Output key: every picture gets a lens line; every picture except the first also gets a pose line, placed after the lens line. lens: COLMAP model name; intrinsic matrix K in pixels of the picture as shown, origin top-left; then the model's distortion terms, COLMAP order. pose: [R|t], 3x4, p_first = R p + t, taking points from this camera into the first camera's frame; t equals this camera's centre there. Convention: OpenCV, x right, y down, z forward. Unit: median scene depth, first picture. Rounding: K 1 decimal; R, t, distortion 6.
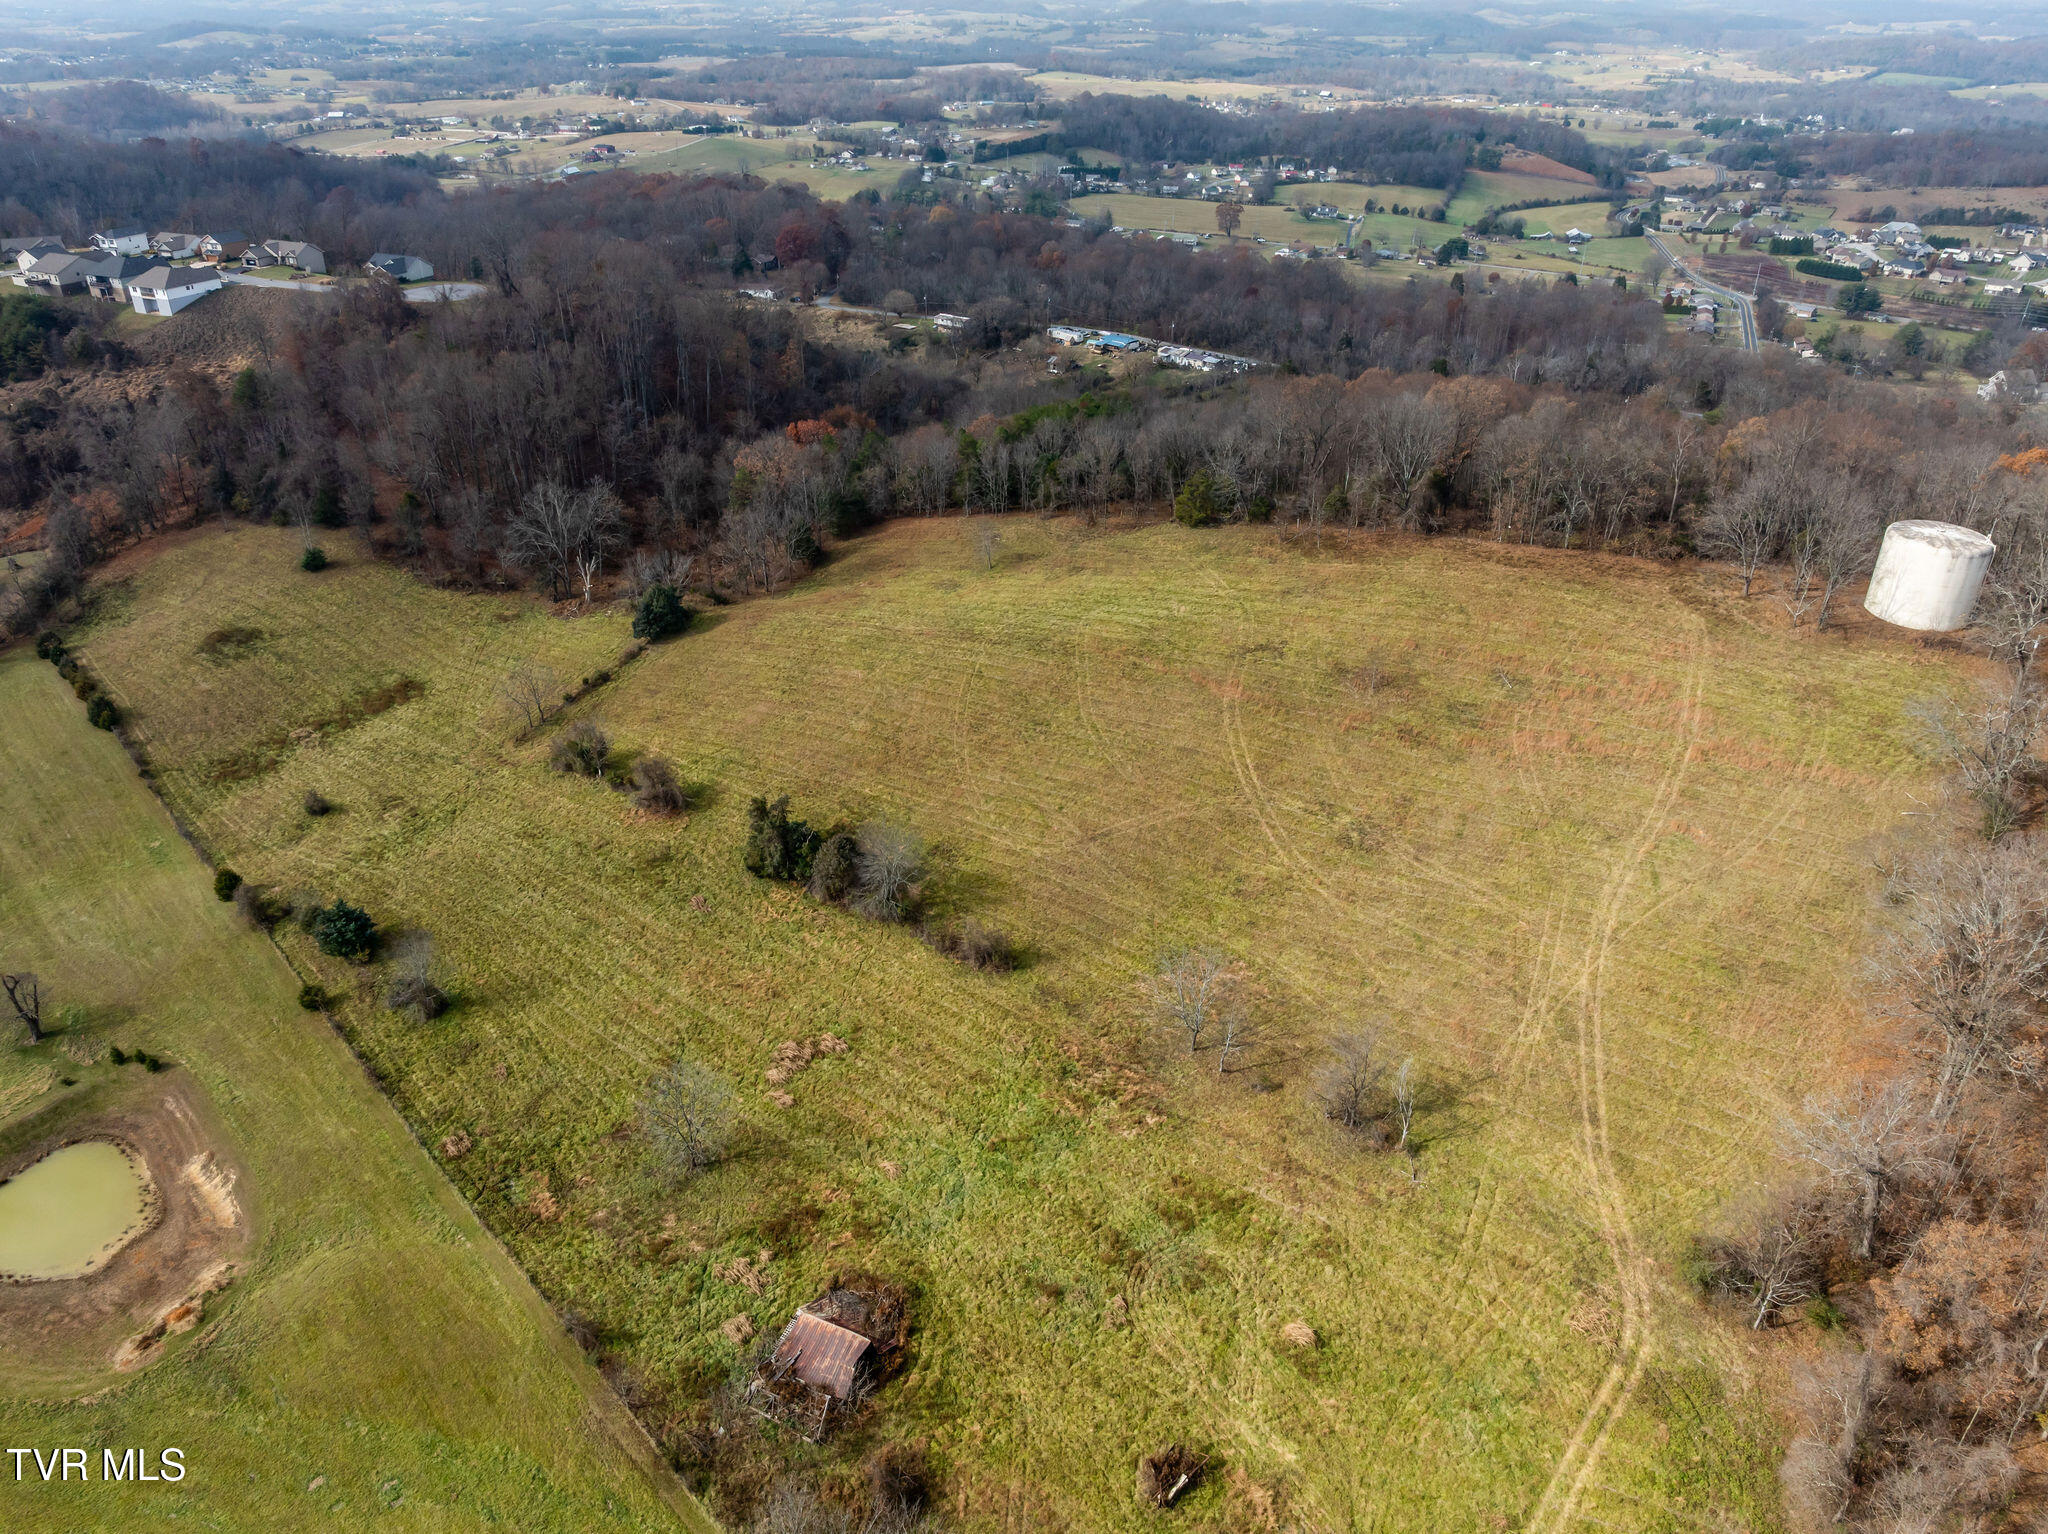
lens RADIAL K [[1433.1, 0, 1024.0], [0, 1433.1, 767.0], [0, 0, 1]] dist [-0.057862, 0.025221]
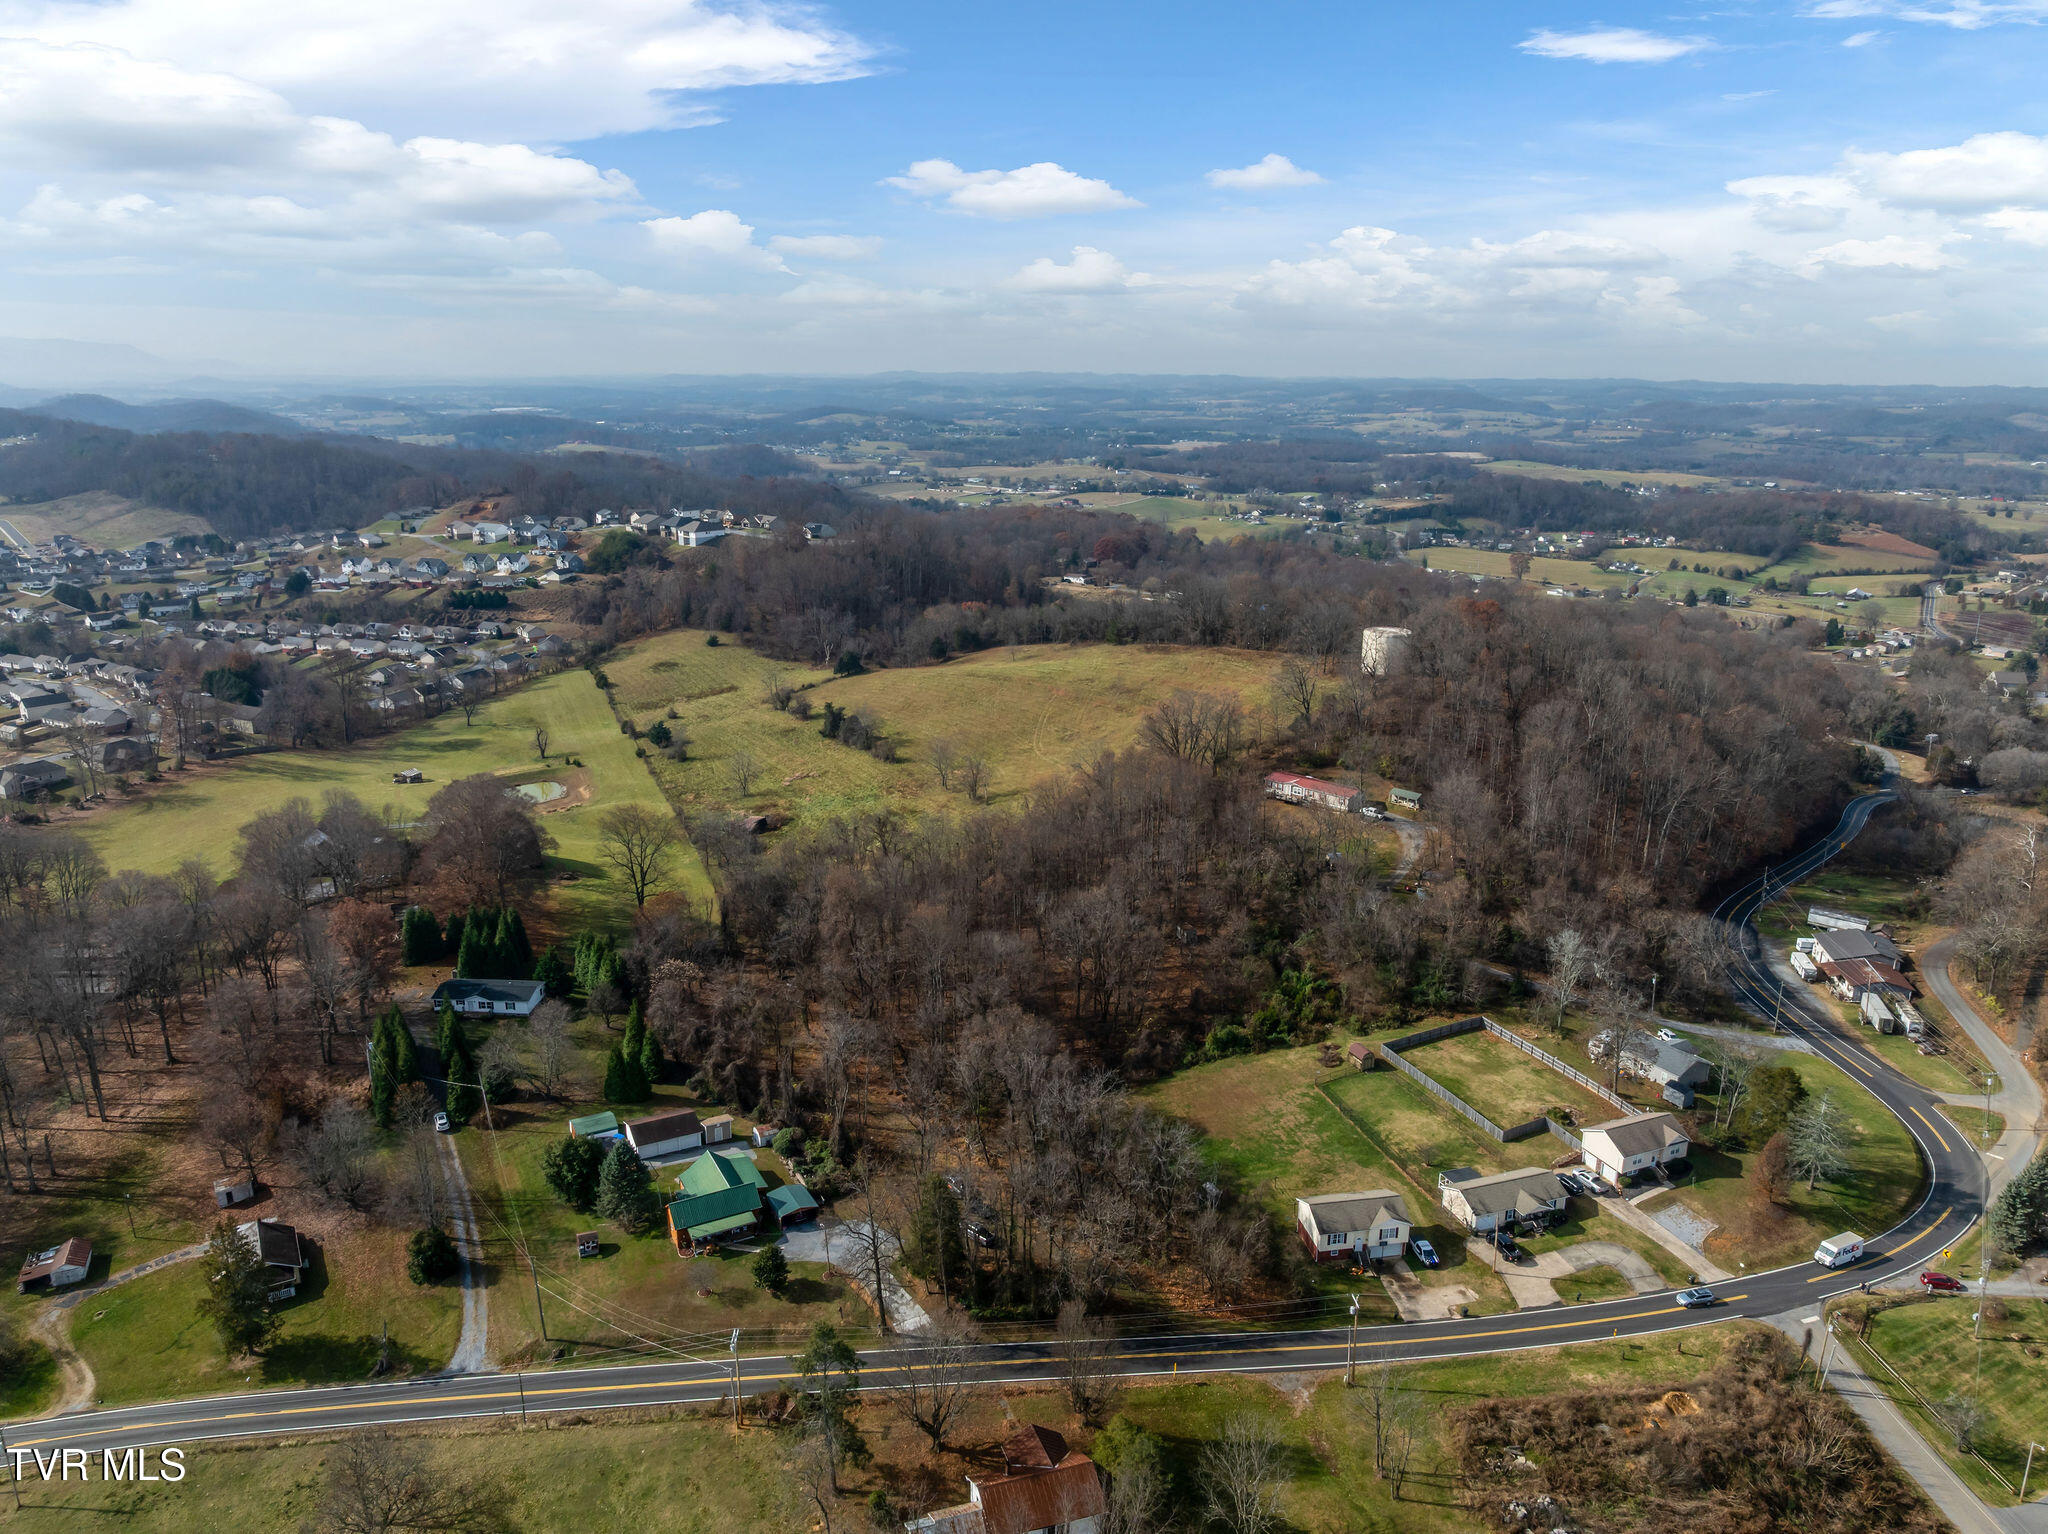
lens RADIAL K [[1433.1, 0, 1024.0], [0, 1433.1, 767.0], [0, 0, 1]] dist [-0.057862, 0.025221]
pose [[0.936860, 0.089734, -0.337995, 0.168379], [-0.169170, 0.962195, -0.213454, 0.105056], [0.306063, 0.257156, 0.916622, -0.186940]]
